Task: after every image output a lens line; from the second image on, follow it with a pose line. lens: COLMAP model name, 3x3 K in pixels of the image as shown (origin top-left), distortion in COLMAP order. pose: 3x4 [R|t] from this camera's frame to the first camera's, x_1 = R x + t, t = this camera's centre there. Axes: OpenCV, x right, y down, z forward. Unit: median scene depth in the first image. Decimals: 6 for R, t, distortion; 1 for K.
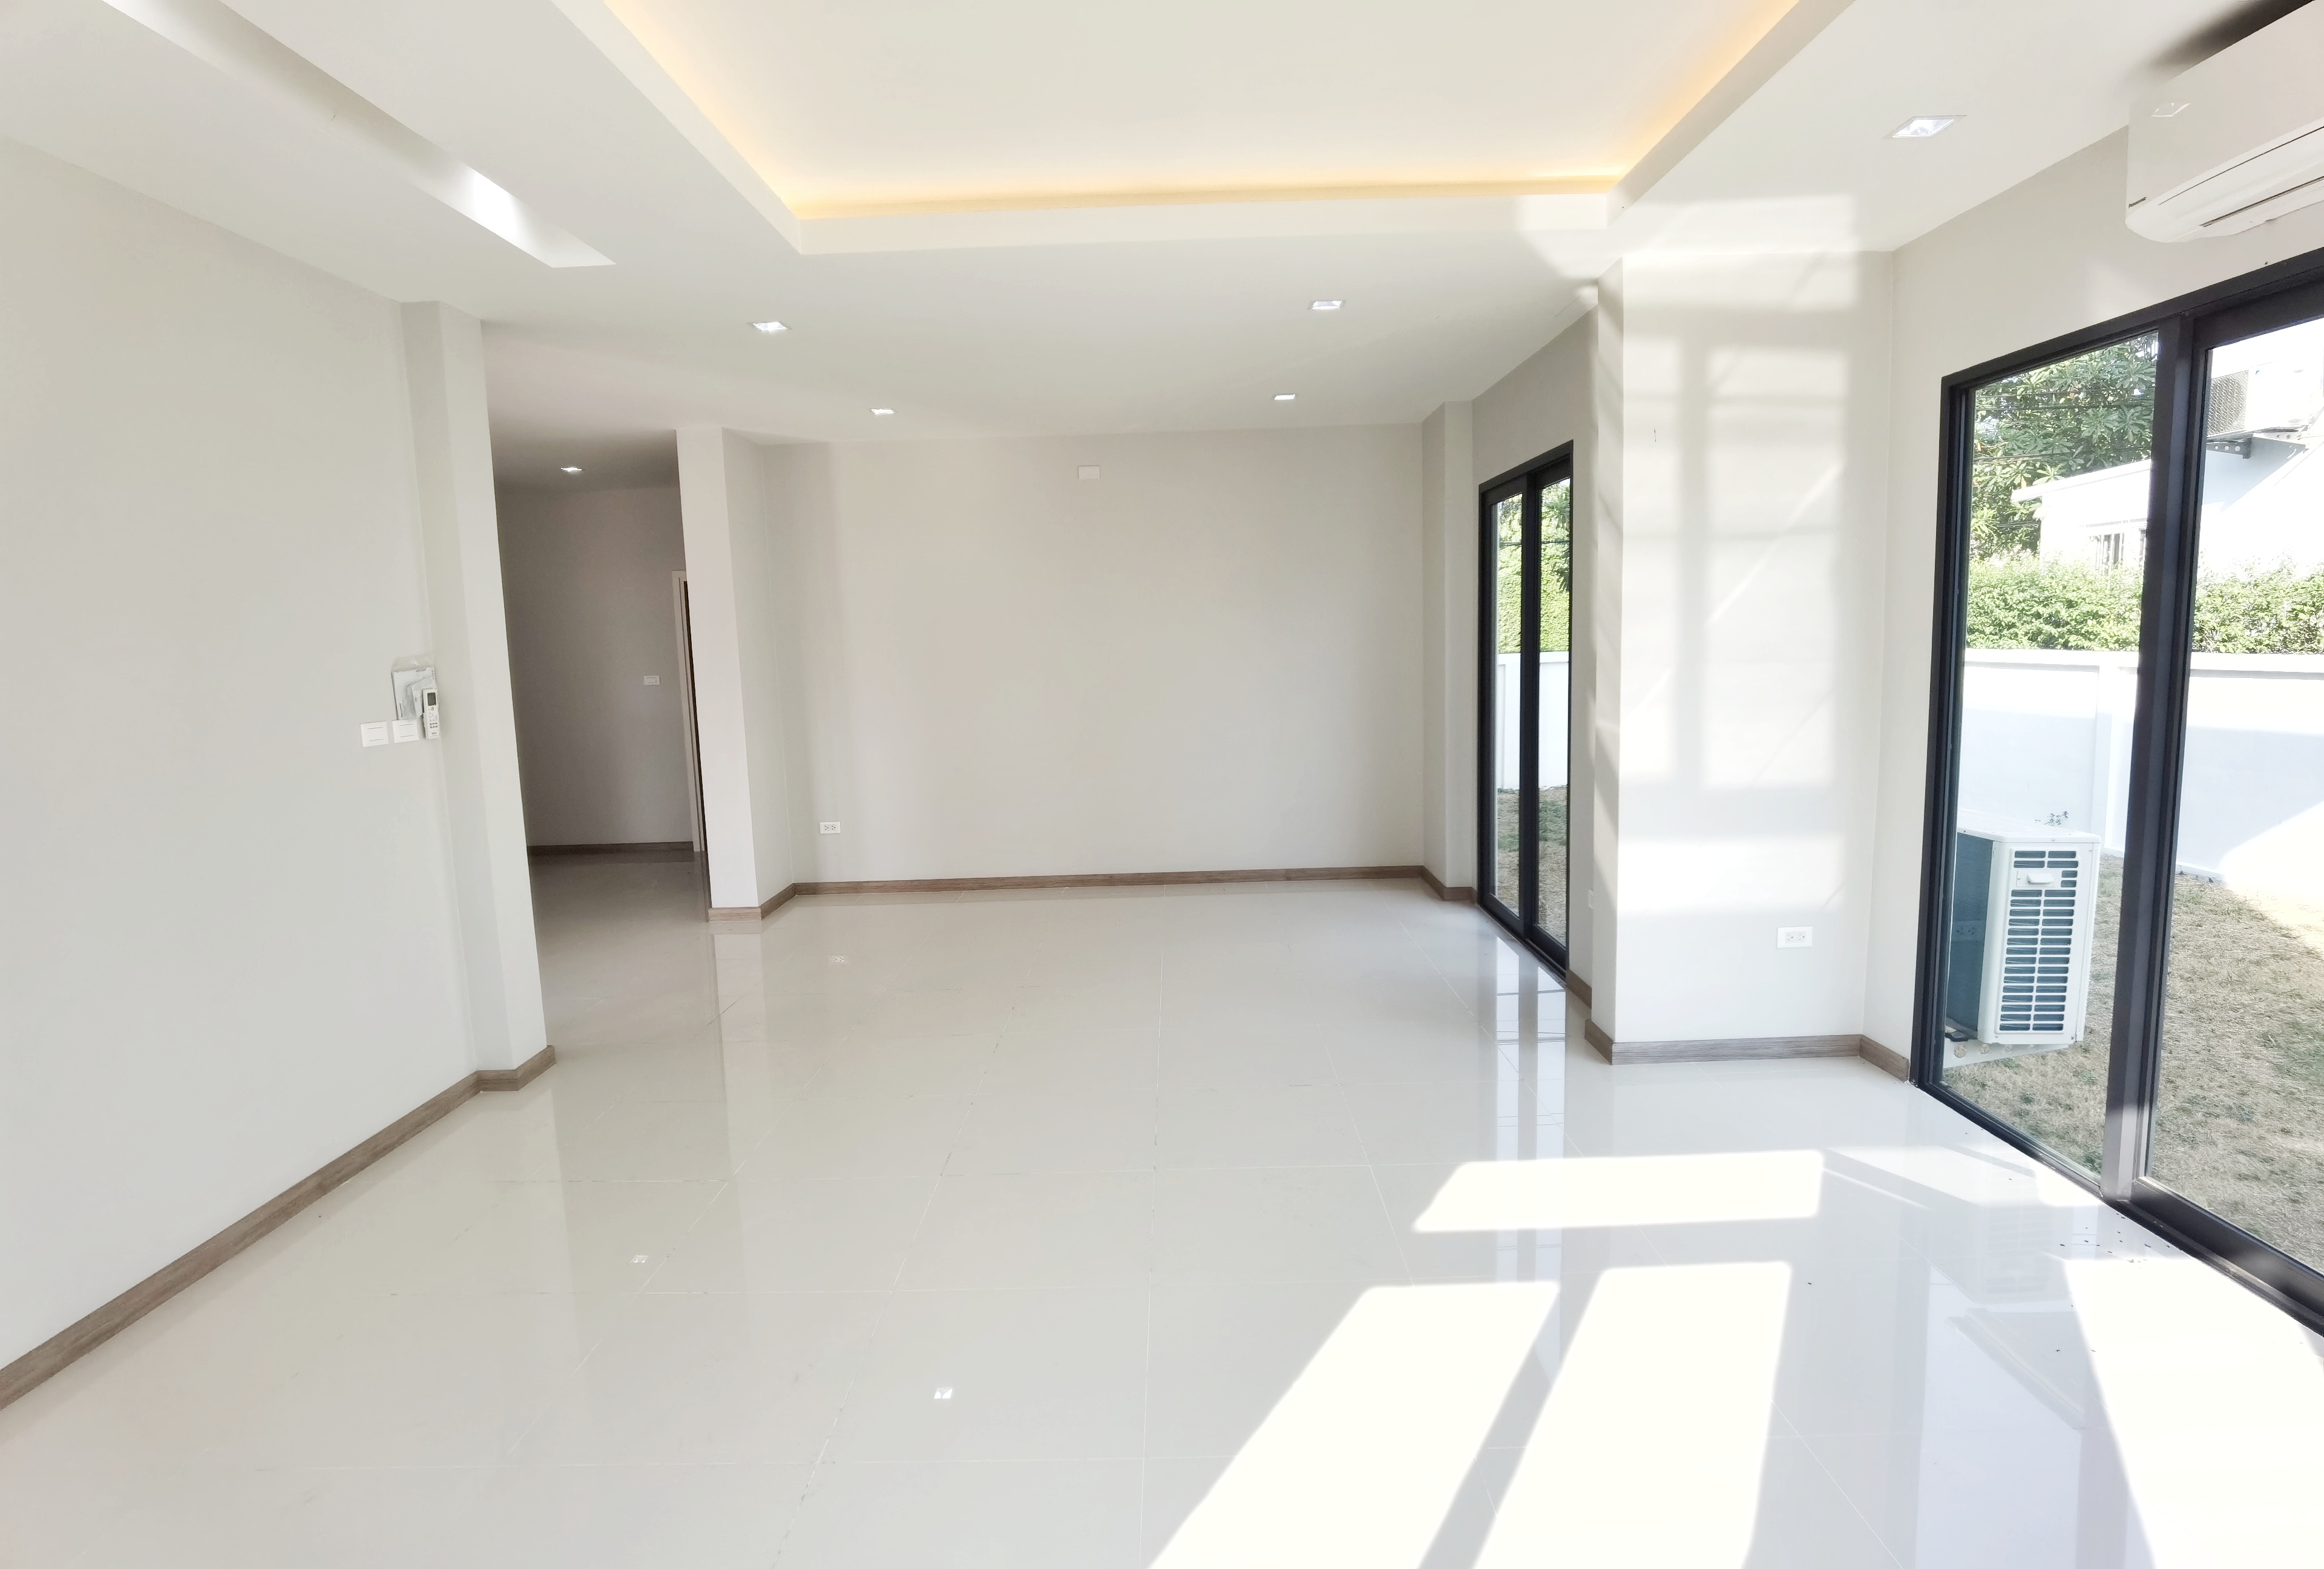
lens RADIAL K [[1221.4, 0, 1159.2], [0, 1221.4, 776.8], [0, 0, 1]] dist [-0.000375, -0.001583]
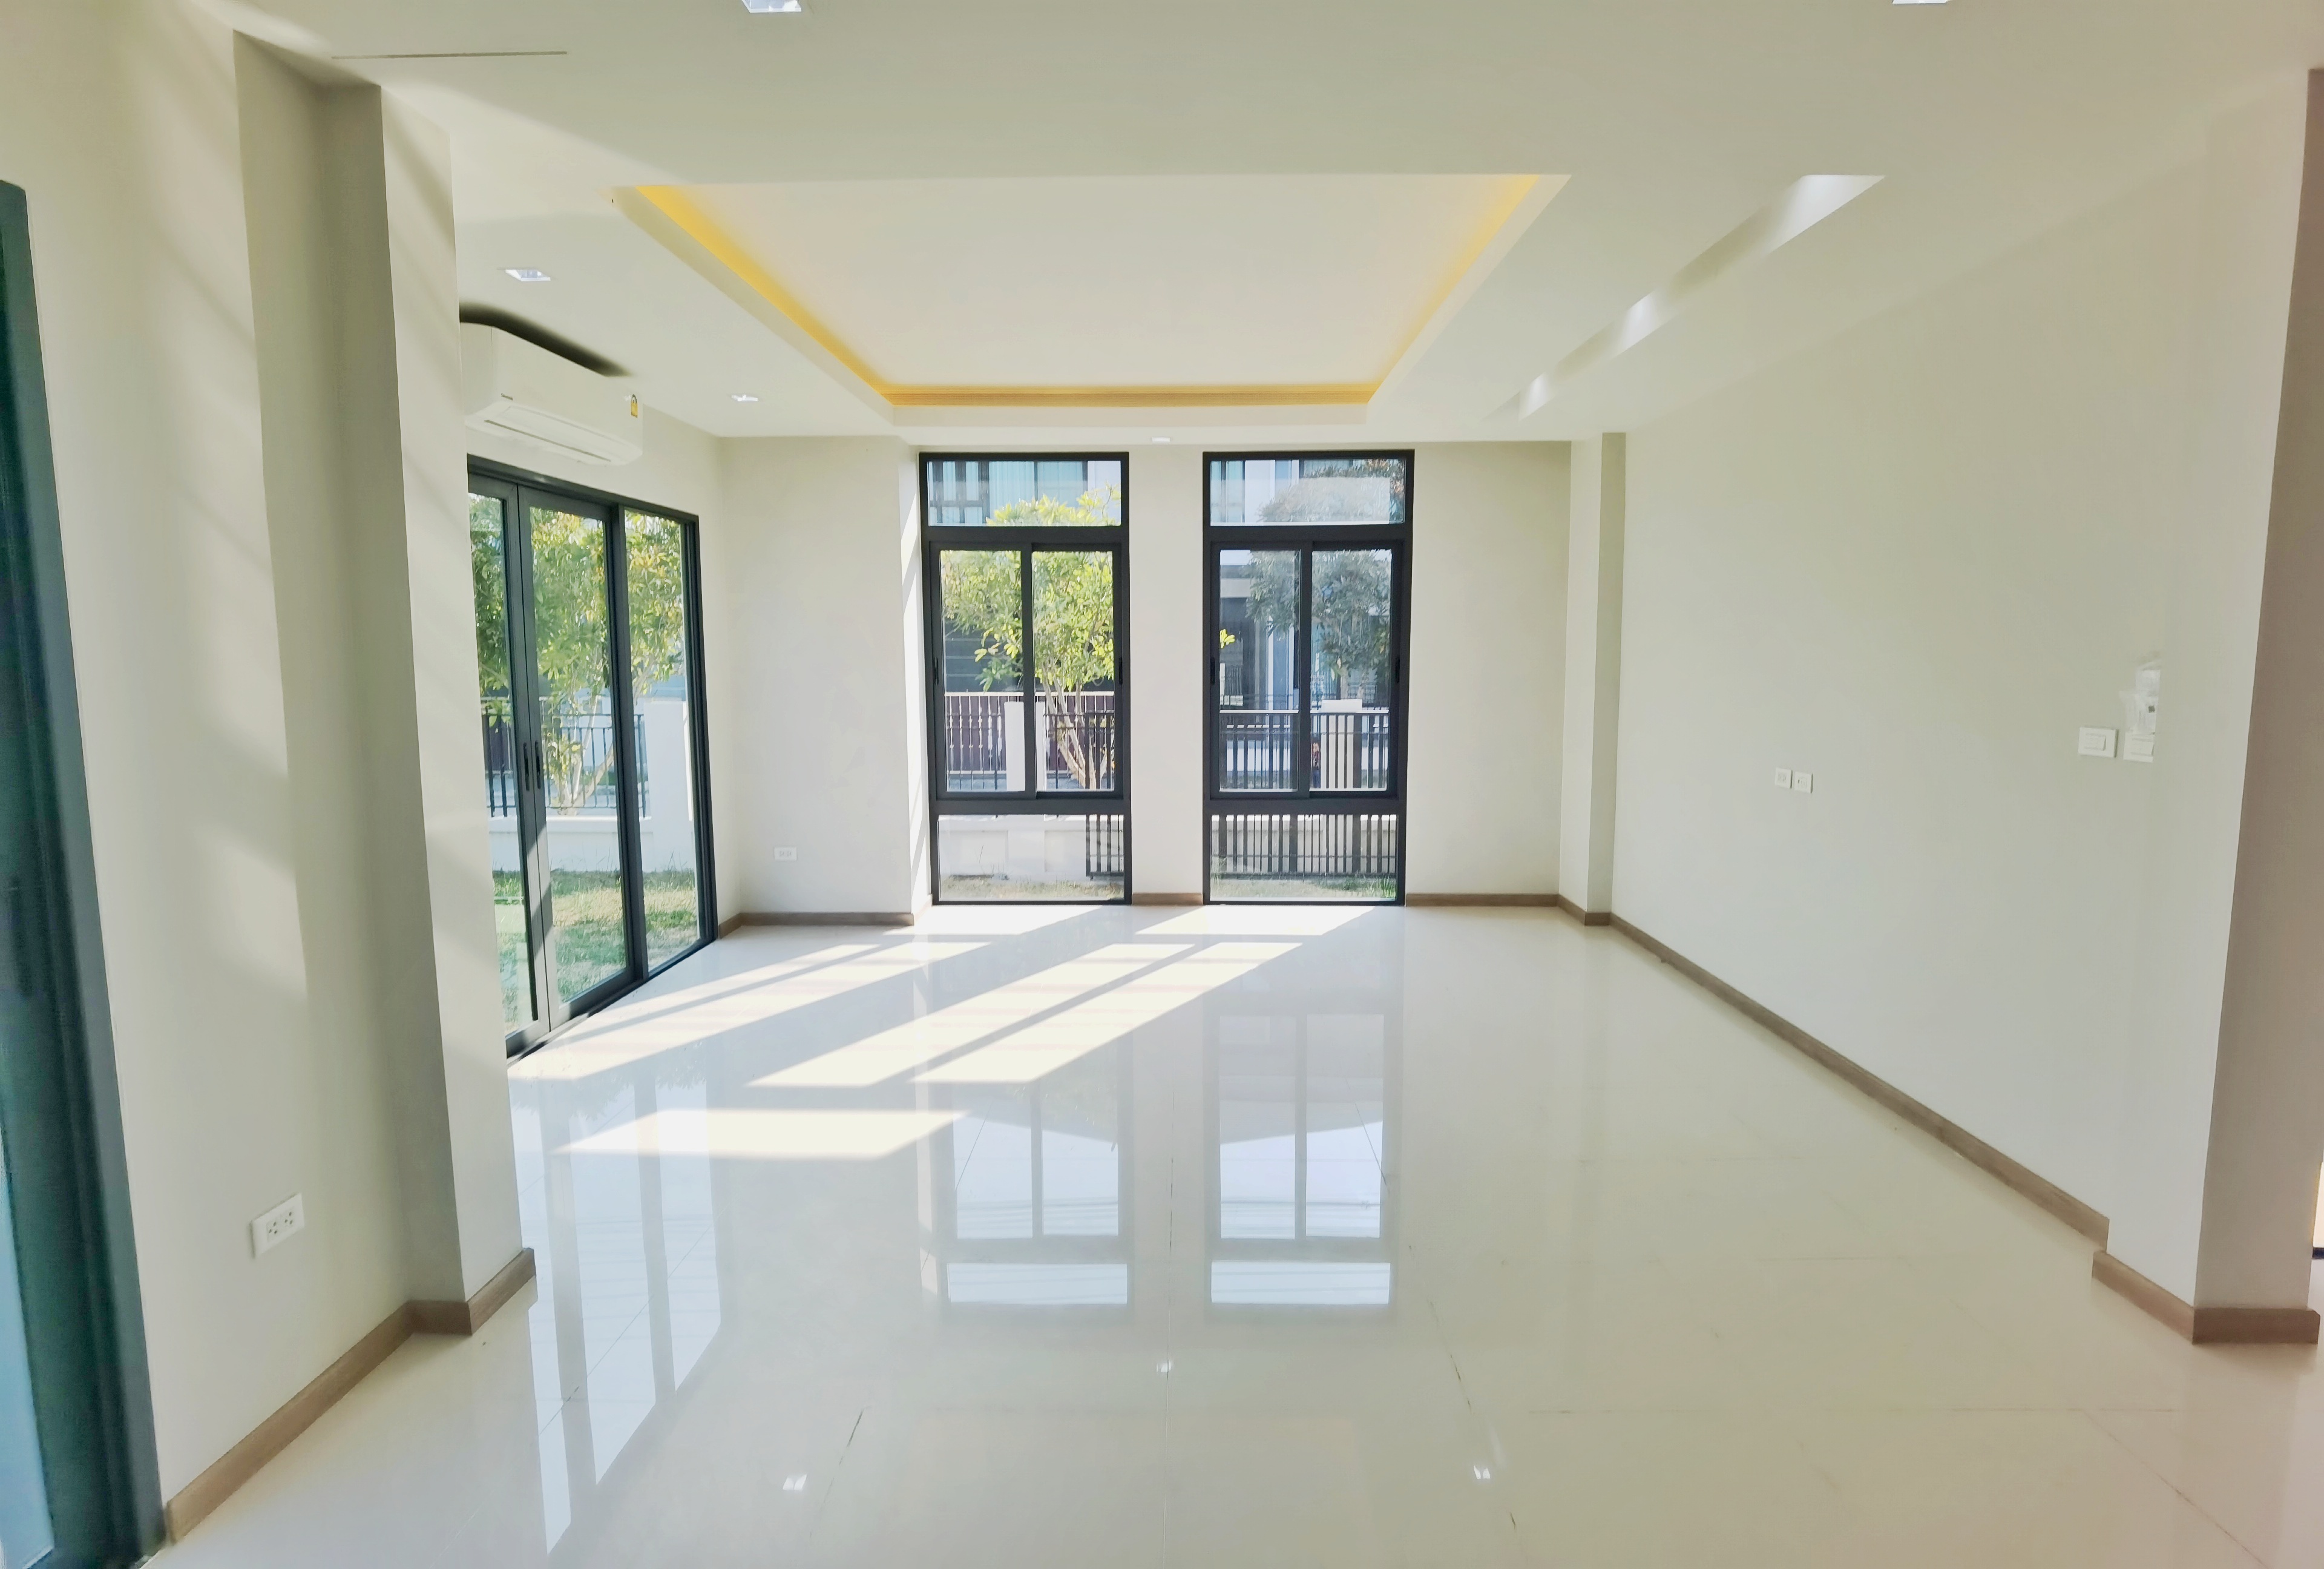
lens RADIAL K [[1221.4, 0, 1159.2], [0, 1221.4, 776.8], [0, 0, 1]] dist [-0.000375, -0.001583]
pose [[-0.999276, 0.020844, 0.031835, -0.026296], [0.027474, 0.974062, 0.224608, -0.209842], [-0.026327, 0.225320, -0.973929, 1.682692]]
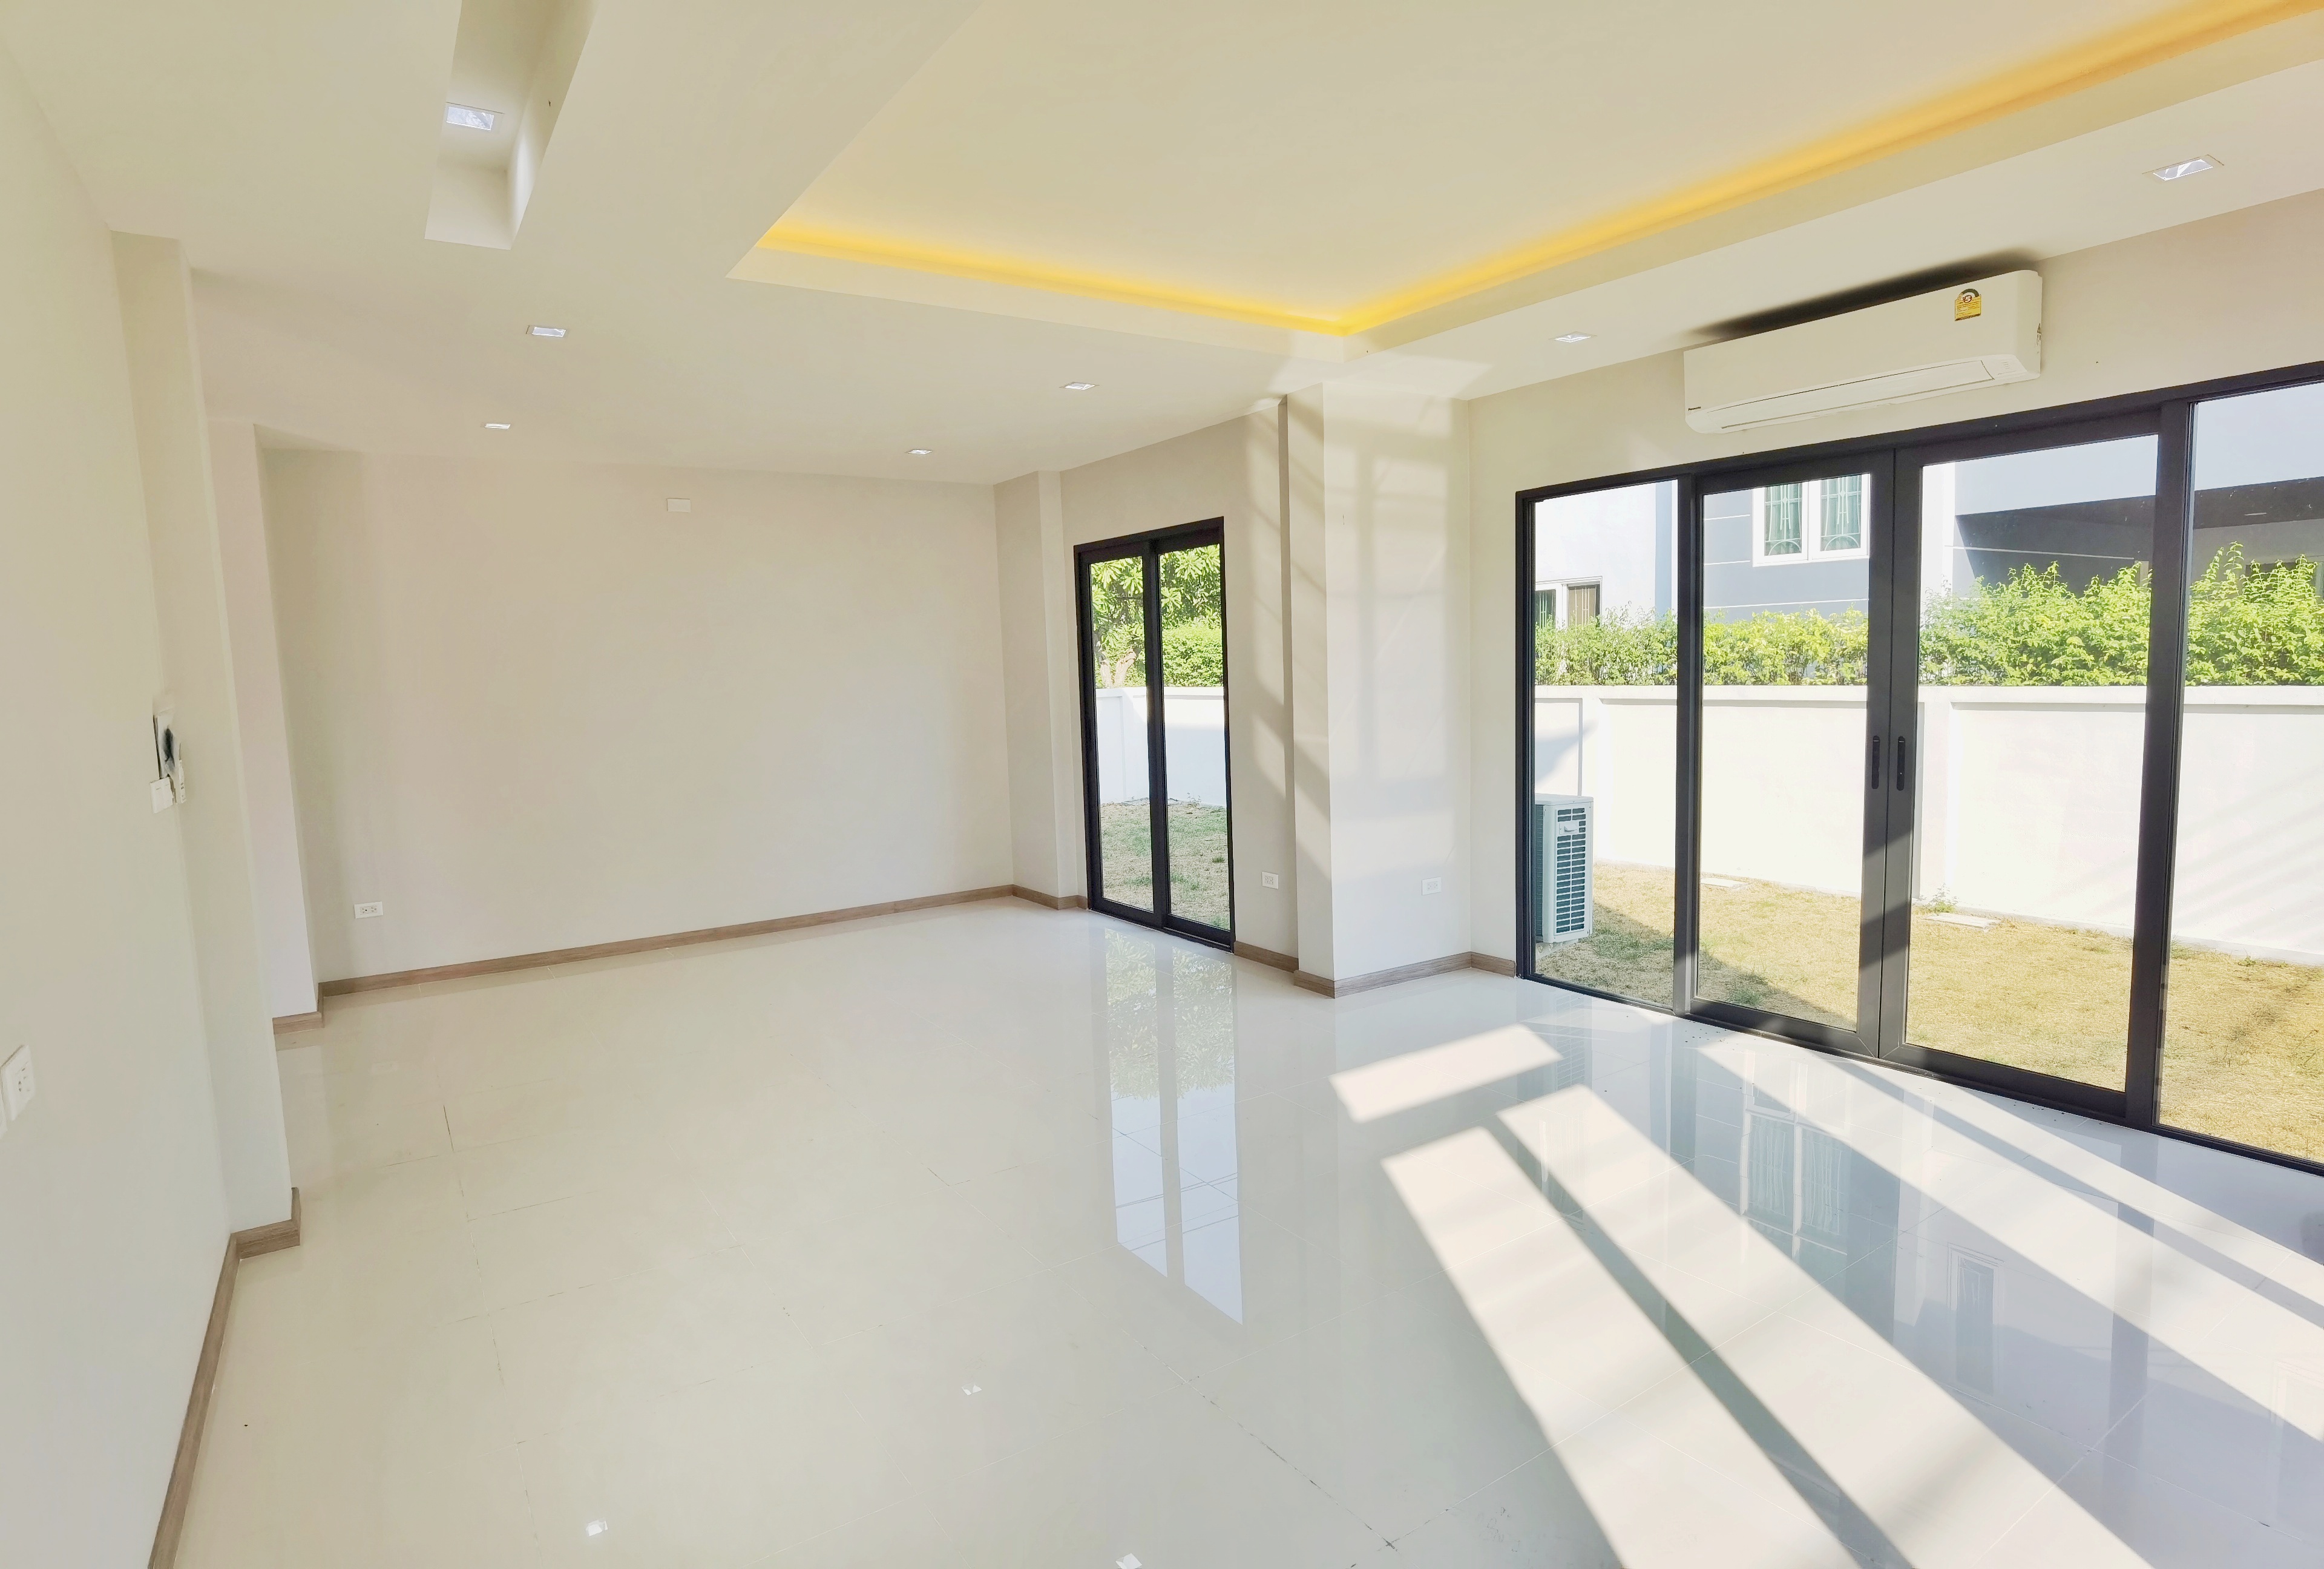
lens RADIAL K [[1197.2, 0, 1175.4], [0, 1197.2, 783.7], [0, 0, 1]] dist [0.003590, 0.000268]
pose [[0.840839, -0.054470, 0.538538, -0.465954], [0.073191, 0.997228, -0.013411, 0.013234], [-0.536314, 0.050693, 0.842495, 0.016016]]
